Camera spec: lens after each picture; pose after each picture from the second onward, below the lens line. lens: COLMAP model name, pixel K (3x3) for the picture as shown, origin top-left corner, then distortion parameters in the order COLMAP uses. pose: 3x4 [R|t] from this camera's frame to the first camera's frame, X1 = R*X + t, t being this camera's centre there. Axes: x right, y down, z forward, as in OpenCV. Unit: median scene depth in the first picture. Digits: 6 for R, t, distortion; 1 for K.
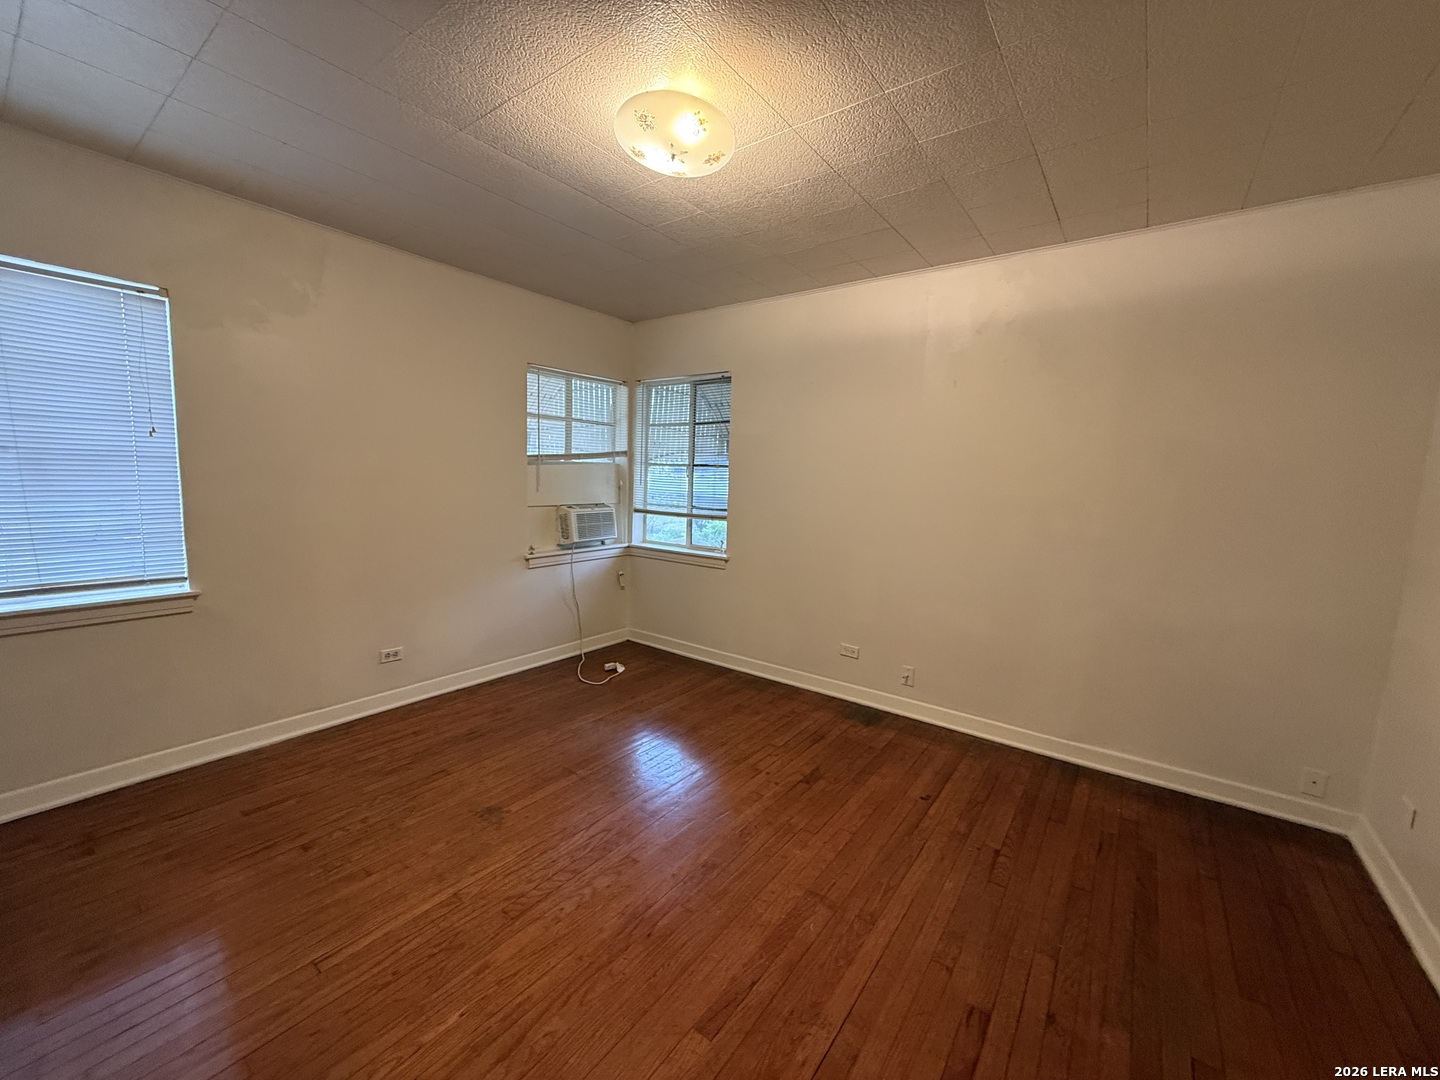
lens RADIAL K [[571.4, 0, 711.5], [0, 571.4, 542.4], [0, 0, 1]] dist [0.001119, -0.000090]
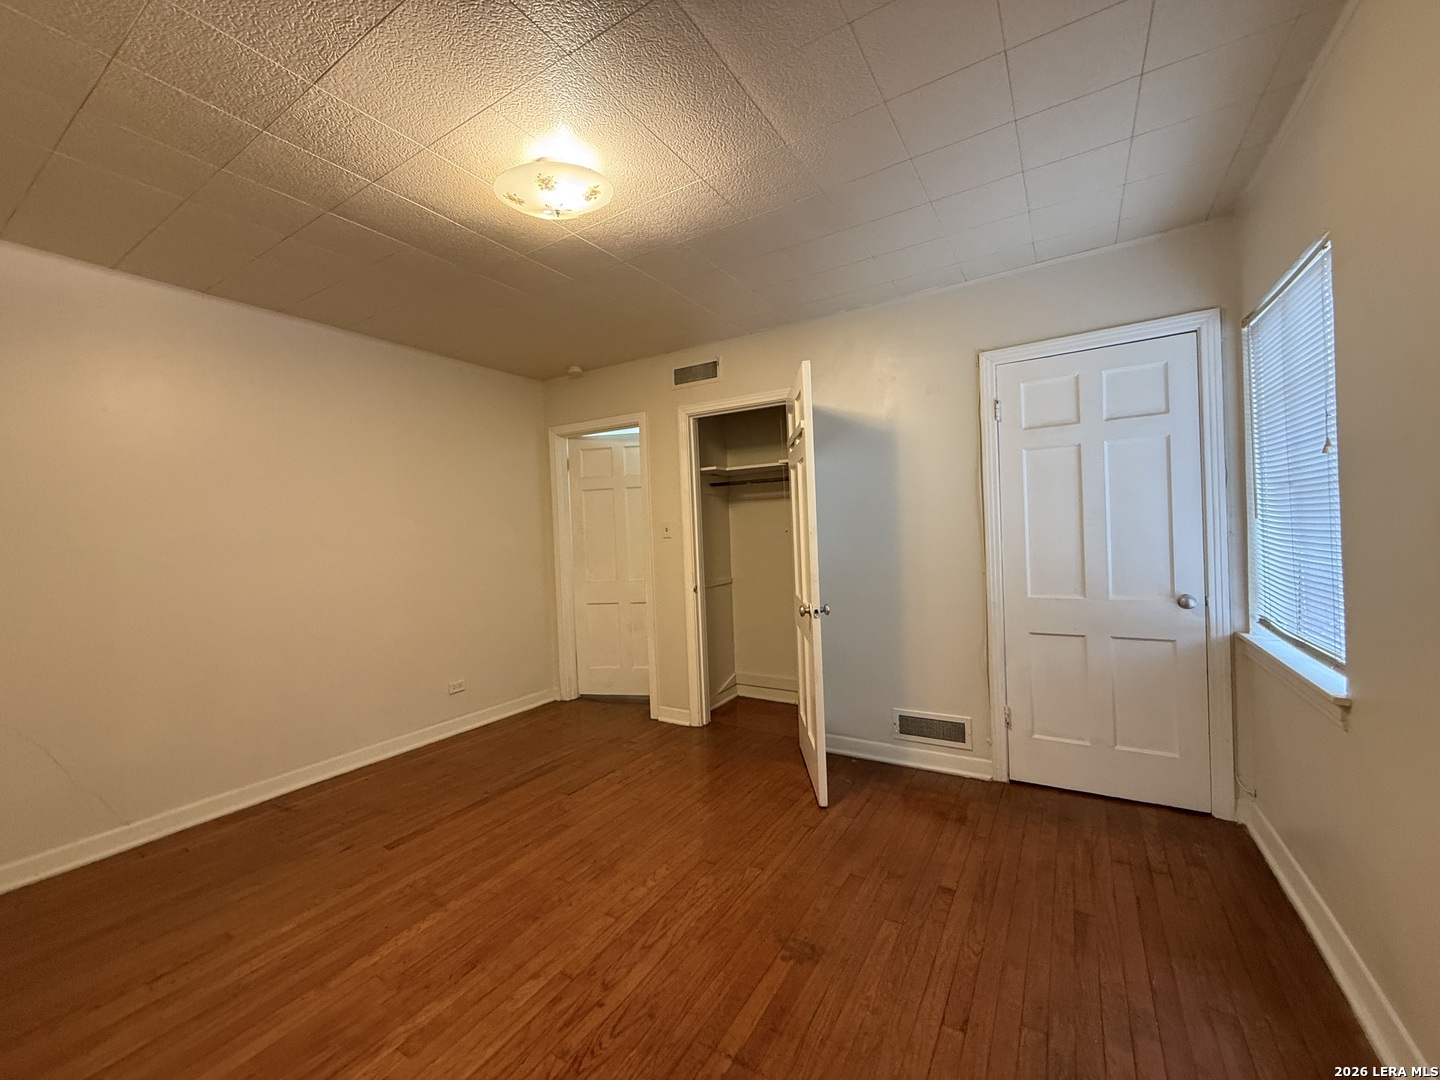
lens RADIAL K [[571.4, 0, 711.5], [0, 571.4, 542.4], [0, 0, 1]] dist [0.001119, -0.000090]
pose [[-0.996186, 0.000637, -0.087251, -0.212856], [-0.010777, 0.991417, 0.130294, -0.180068], [0.086586, 0.130737, -0.987629, 1.809702]]
